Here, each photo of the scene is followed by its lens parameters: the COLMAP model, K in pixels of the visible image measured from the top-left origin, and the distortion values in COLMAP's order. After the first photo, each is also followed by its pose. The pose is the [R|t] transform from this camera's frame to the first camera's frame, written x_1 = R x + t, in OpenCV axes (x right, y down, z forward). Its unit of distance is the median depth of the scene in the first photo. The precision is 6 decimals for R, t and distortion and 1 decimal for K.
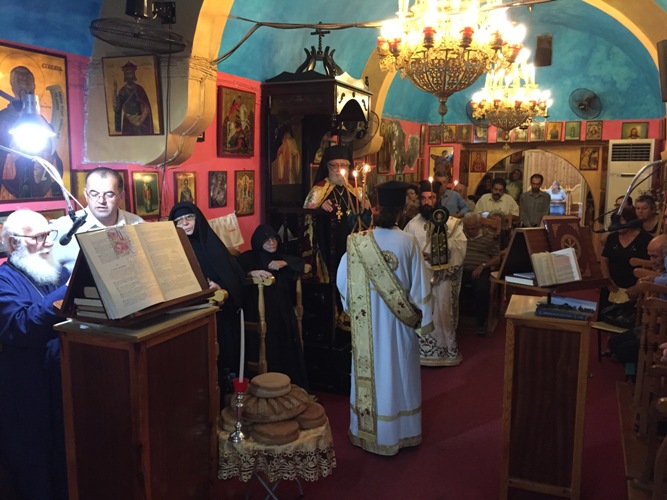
lens RADIAL K [[572.8, 0, 333.5], [0, 572.8, 250.0], [0, 0, 1]] dist [0.088939, -0.130312]
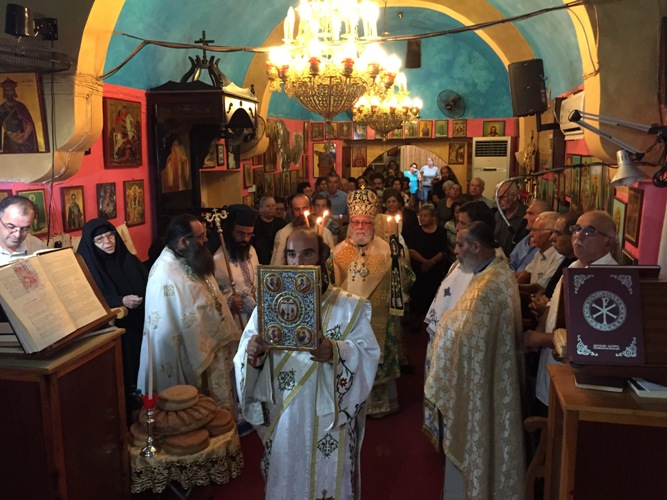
lens RADIAL K [[572.8, 0, 333.5], [0, 572.8, 250.0], [0, 0, 1]] dist [0.088939, -0.130312]
pose [[0.979440, -0.045409, 0.196560, -0.019630], [0.040675, 0.998778, 0.028060, -0.035081], [-0.197594, -0.019488, 0.980090, -0.053034]]
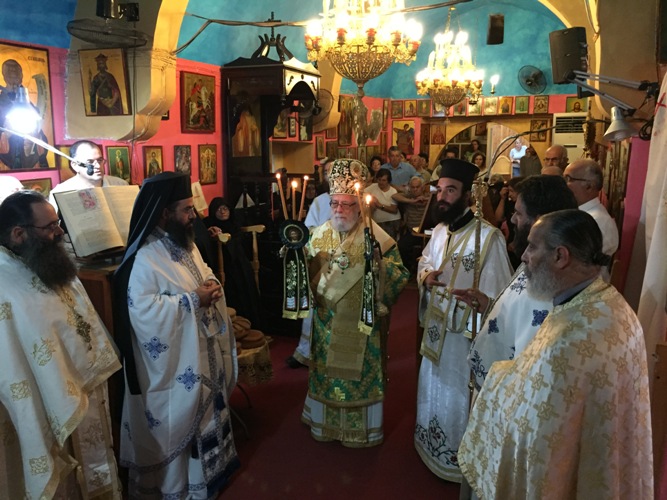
lens RADIAL K [[572.8, 0, 333.5], [0, 572.8, 250.0], [0, 0, 1]] dist [0.088939, -0.130312]
pose [[0.999792, -0.010870, 0.017256, 0.082972], [0.010058, 0.998871, 0.046436, 0.023475], [-0.017742, -0.046252, 0.998772, -0.181334]]
